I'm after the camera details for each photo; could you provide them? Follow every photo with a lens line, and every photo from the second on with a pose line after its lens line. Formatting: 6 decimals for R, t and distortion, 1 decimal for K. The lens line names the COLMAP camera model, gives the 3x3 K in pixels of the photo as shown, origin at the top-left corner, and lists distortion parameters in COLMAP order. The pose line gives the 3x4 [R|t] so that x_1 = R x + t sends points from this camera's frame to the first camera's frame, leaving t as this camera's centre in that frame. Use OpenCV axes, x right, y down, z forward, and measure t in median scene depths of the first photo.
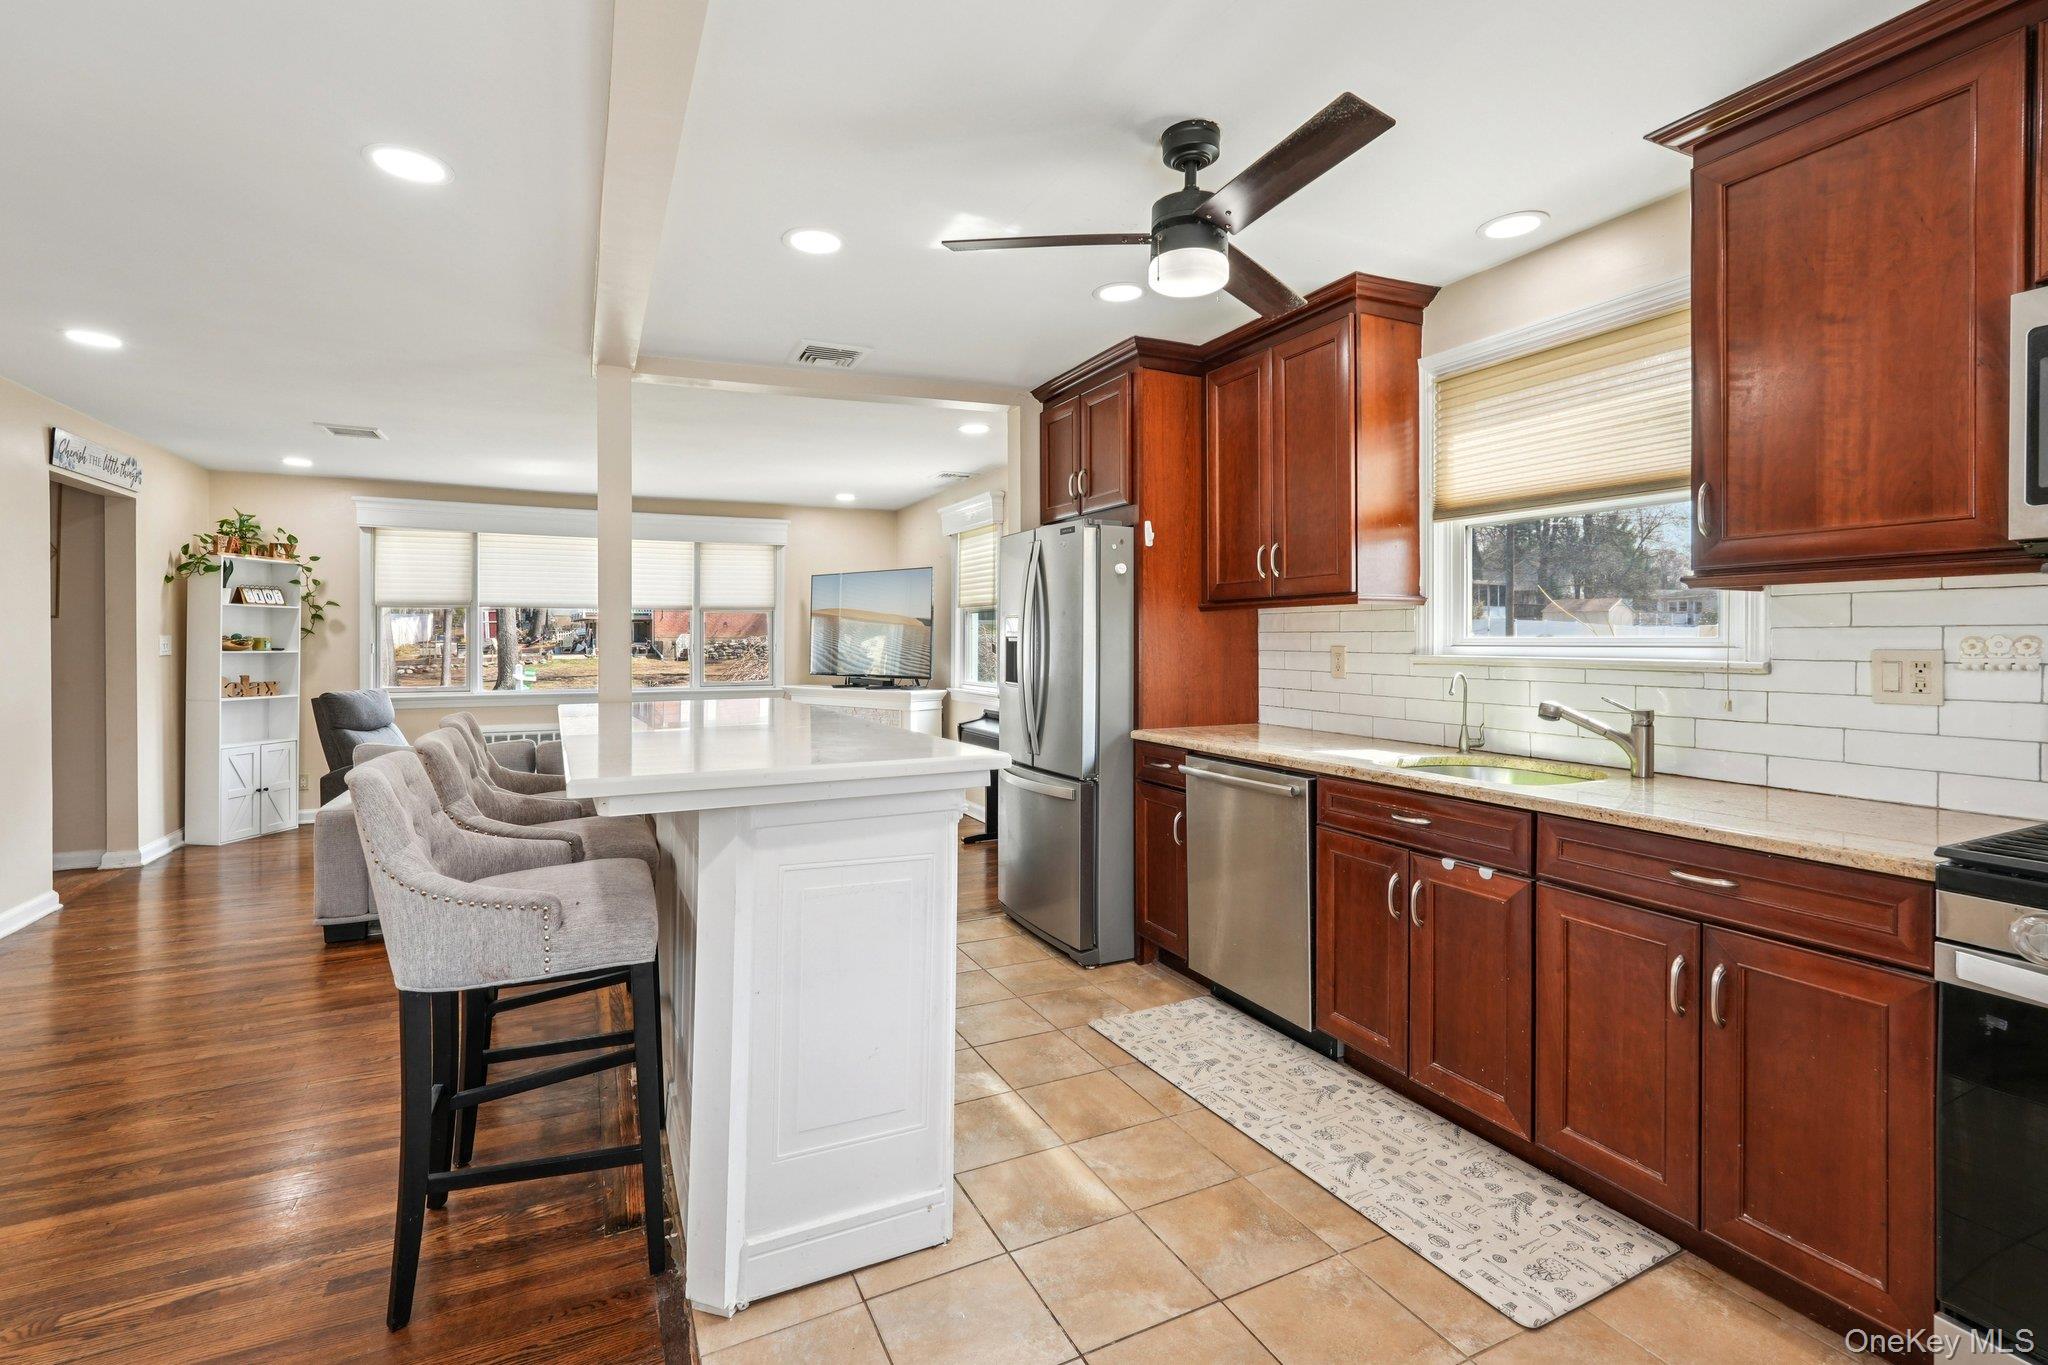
lens RADIAL K [[913.8, 0, 1024.0], [0, 913.8, 682.5], [0, 0, 1]] dist [0.000512, 0.000424]
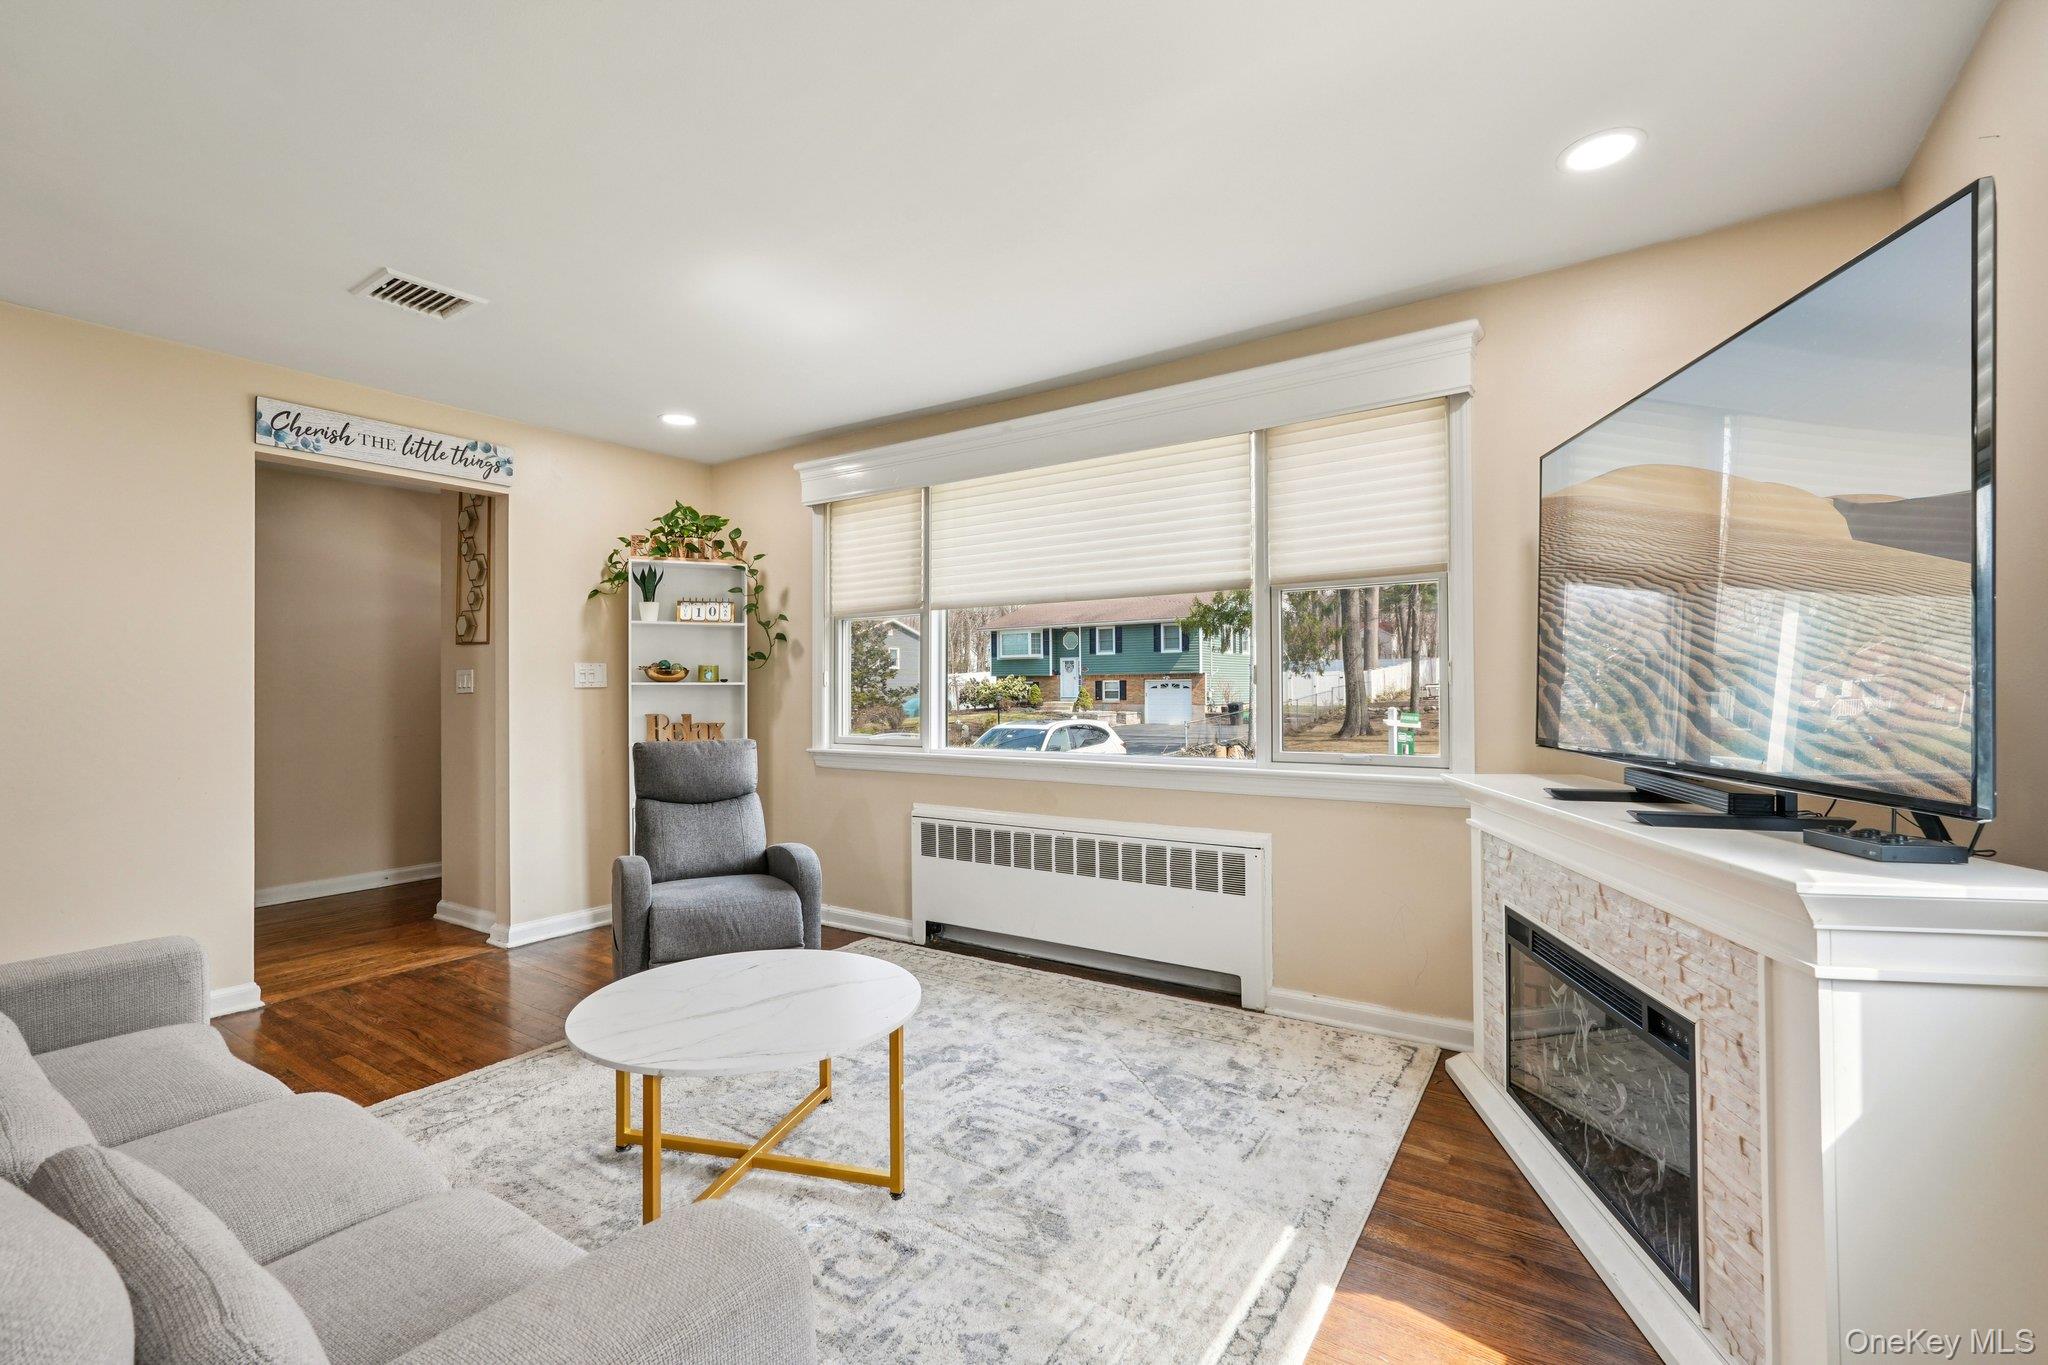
lens RADIAL K [[890.7, 0, 1024.0], [0, 890.7, 682.5], [0, 0, 1]] dist [-0.000188, -0.000002]
pose [[0.480175, -0.006603, -0.877148, -0.048804], [-0.032669, 0.999143, -0.025405, -0.024660], [0.876564, 0.040855, 0.479548, 0.888683]]
